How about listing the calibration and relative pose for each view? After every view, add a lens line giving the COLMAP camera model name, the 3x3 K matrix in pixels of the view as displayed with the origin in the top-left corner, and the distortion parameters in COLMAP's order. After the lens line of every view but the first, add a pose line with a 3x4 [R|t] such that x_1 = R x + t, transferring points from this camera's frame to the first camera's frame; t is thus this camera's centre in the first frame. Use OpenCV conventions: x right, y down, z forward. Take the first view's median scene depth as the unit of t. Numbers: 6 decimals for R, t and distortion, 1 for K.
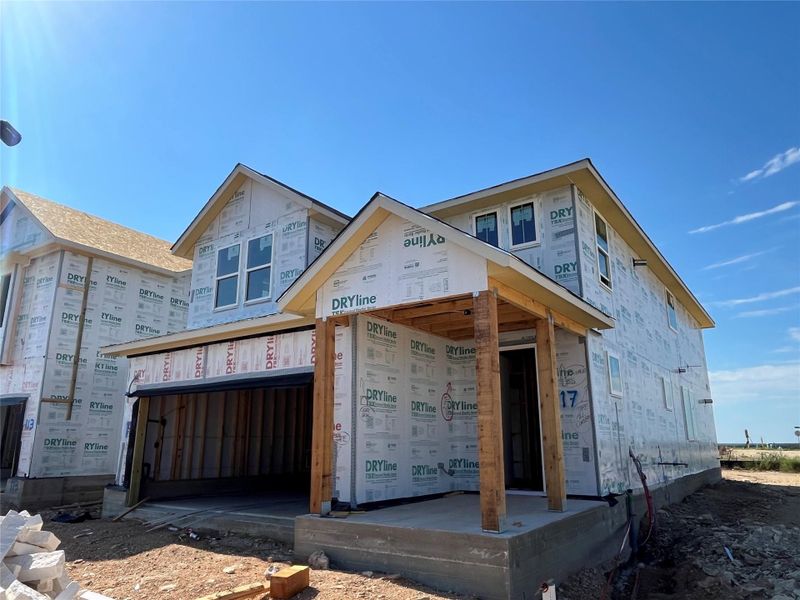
lens RADIAL K [[558.6, 0, 400.0], [0, 558.6, 300.0], [0, 0, 1]] dist [-0.002007, 0.001041]
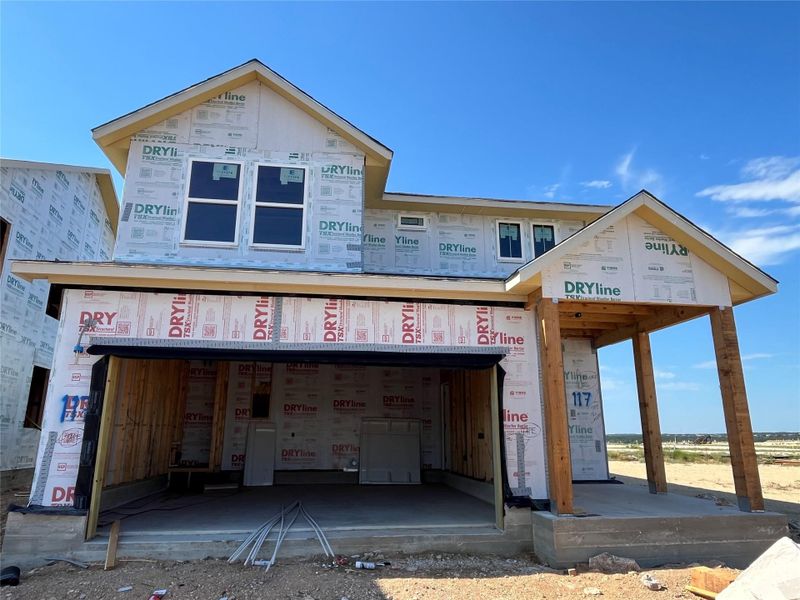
lens RADIAL K [[521.5, 0, 399.6], [0, 521.5, 303.0], [0, 0, 1]] dist [-0.000861, -0.002343]
pose [[0.726762, 0.174801, 0.664275, -0.685763], [-0.176193, 0.982162, -0.065685, 0.107604], [-0.663907, -0.069303, 0.744597, 0.409589]]
